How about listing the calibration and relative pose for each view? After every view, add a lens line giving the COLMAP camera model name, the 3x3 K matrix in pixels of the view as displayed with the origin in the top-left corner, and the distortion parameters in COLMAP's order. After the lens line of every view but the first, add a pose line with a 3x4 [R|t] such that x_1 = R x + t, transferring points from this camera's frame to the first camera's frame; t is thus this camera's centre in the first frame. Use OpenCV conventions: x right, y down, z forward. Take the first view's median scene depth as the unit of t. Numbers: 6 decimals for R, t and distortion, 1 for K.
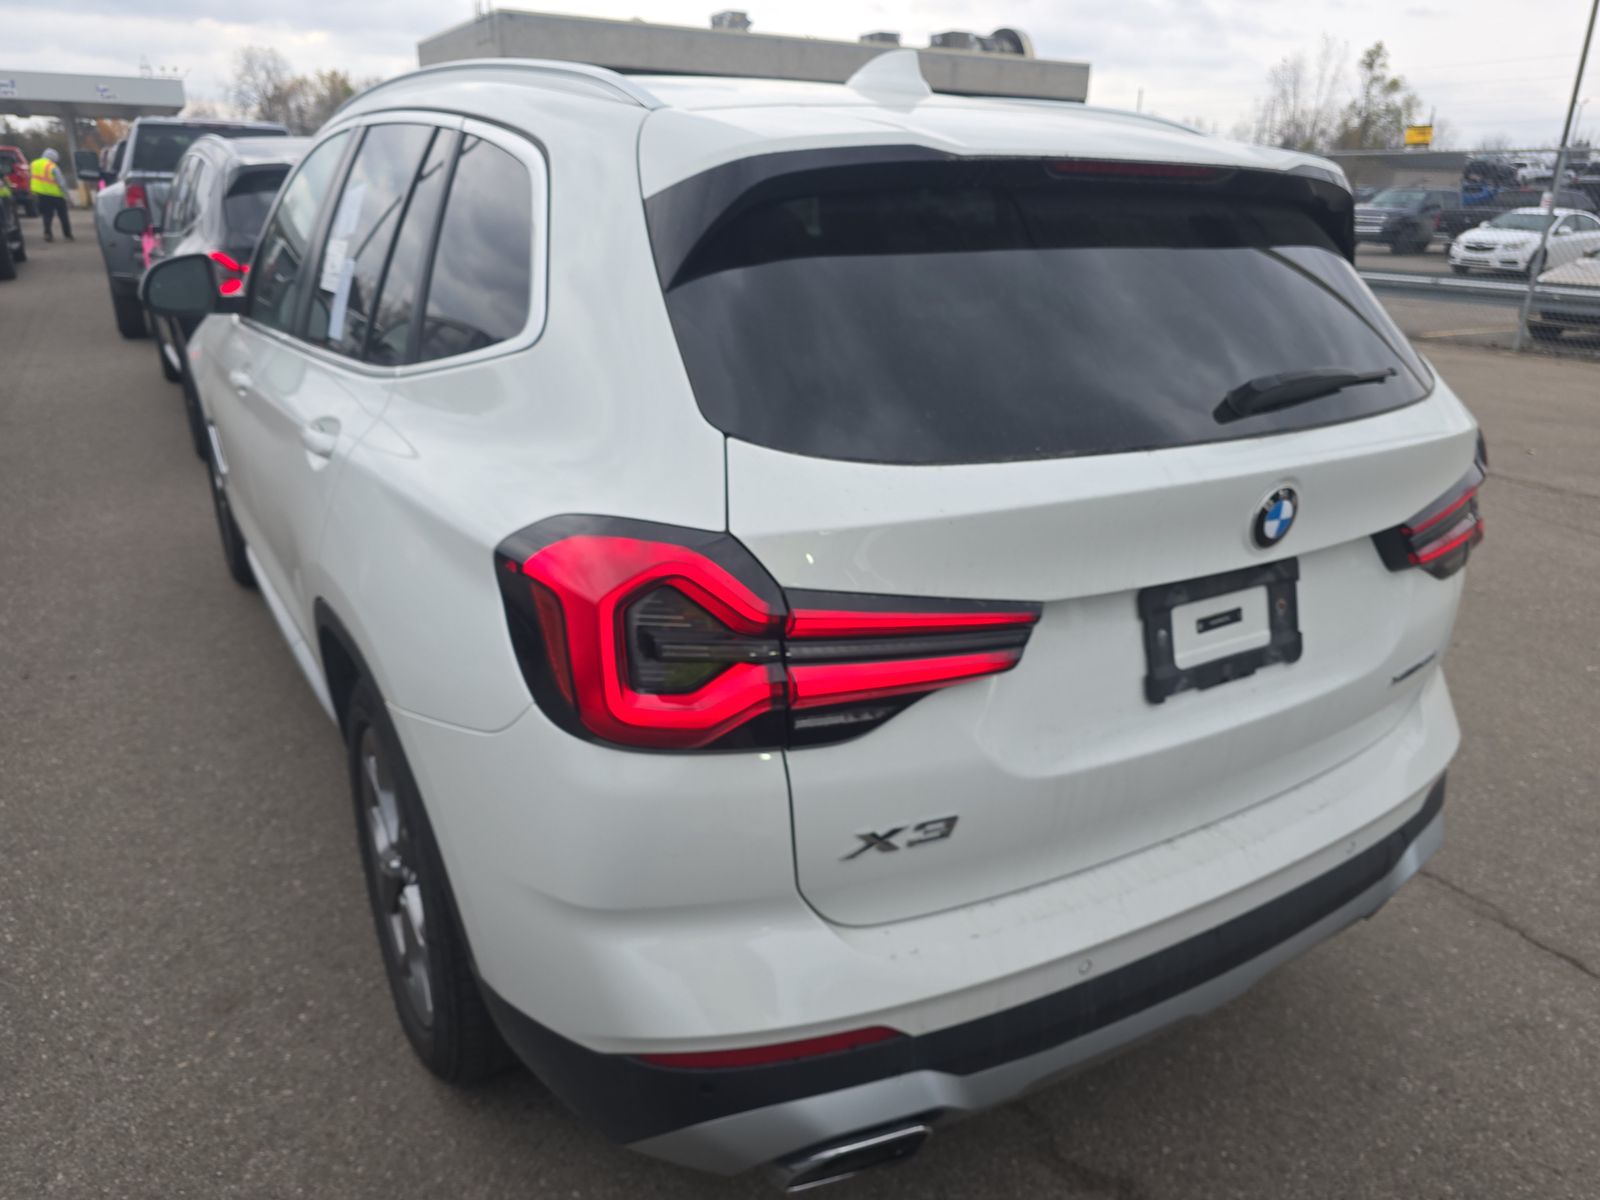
lens RADIAL K [[1122.3, 0, 800.0], [0, 1122.3, 600.0], [0, 0, 1]] dist [-0.011533, -0.003697]
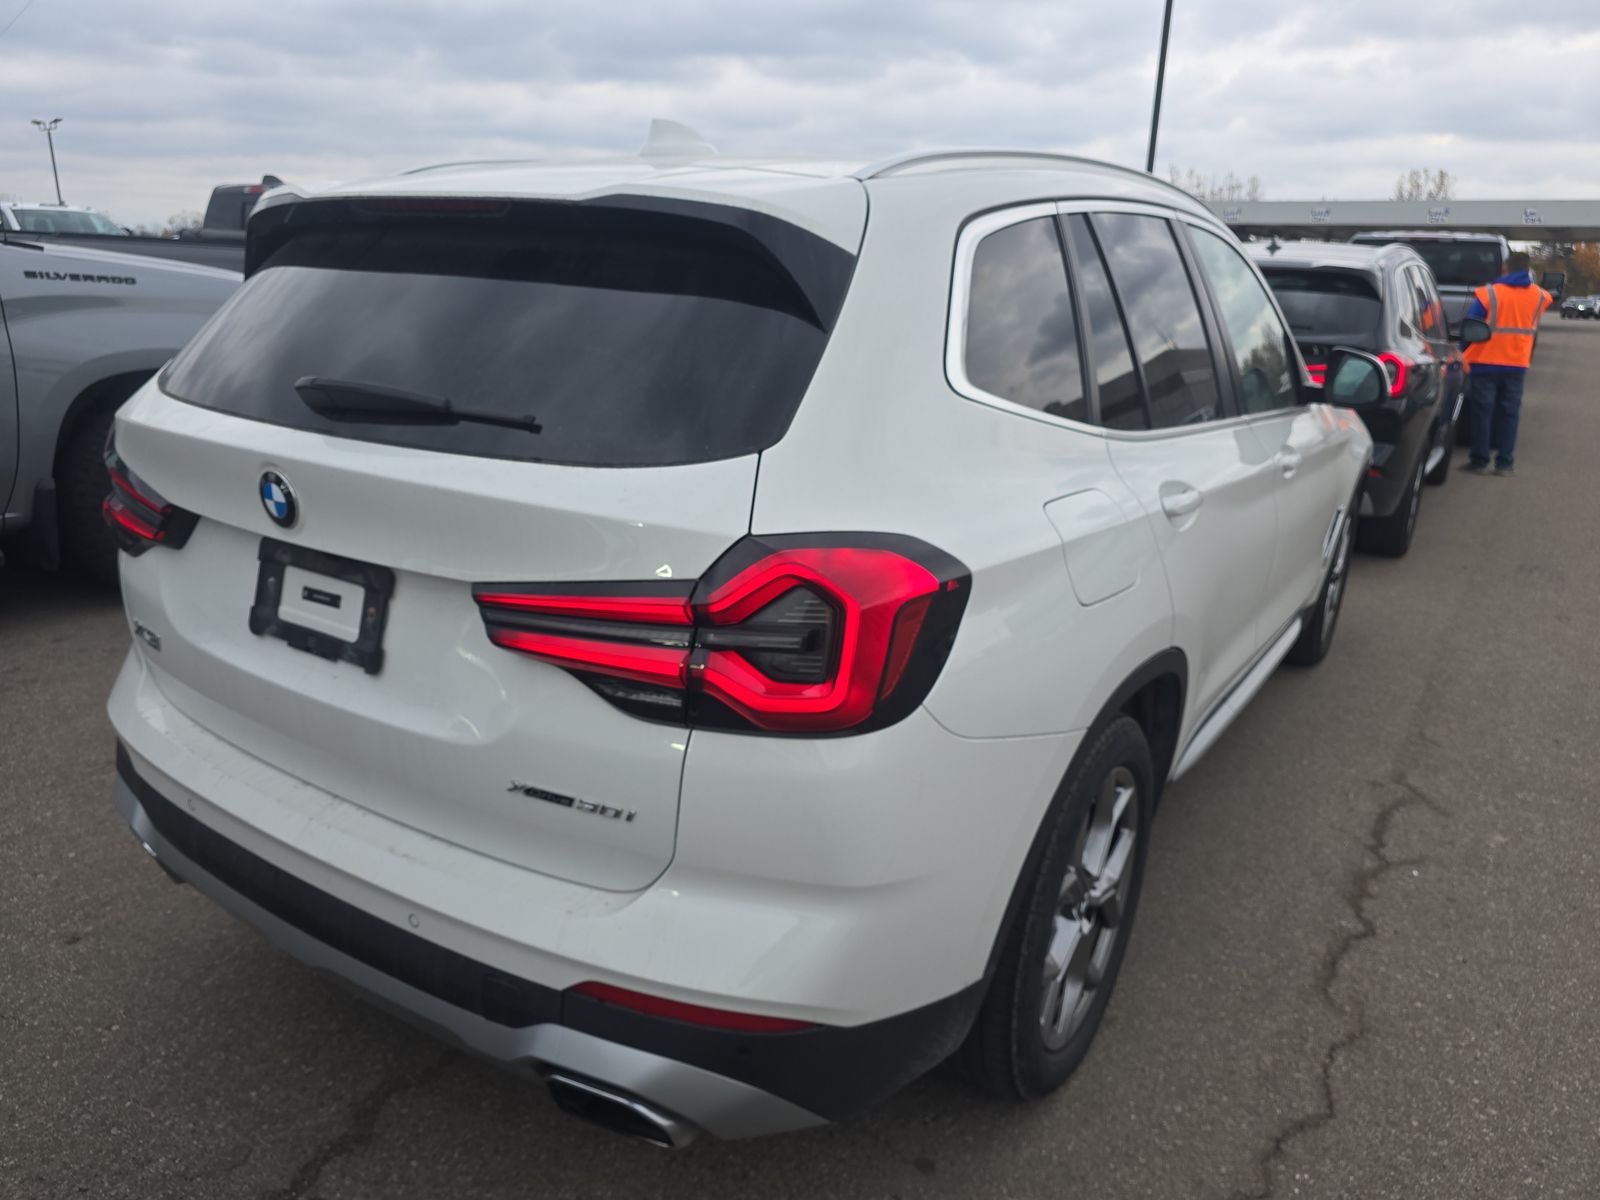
lens RADIAL K [[1122.3, 0, 800.0], [0, 1122.3, 600.0], [0, 0, 1]] dist [-0.011533, -0.003697]
pose [[0.392136, 0.233403, -0.889805, 1.532597], [-0.323323, 0.940532, 0.104221, -0.246017], [0.861215, 0.246826, 0.444281, 0.905109]]
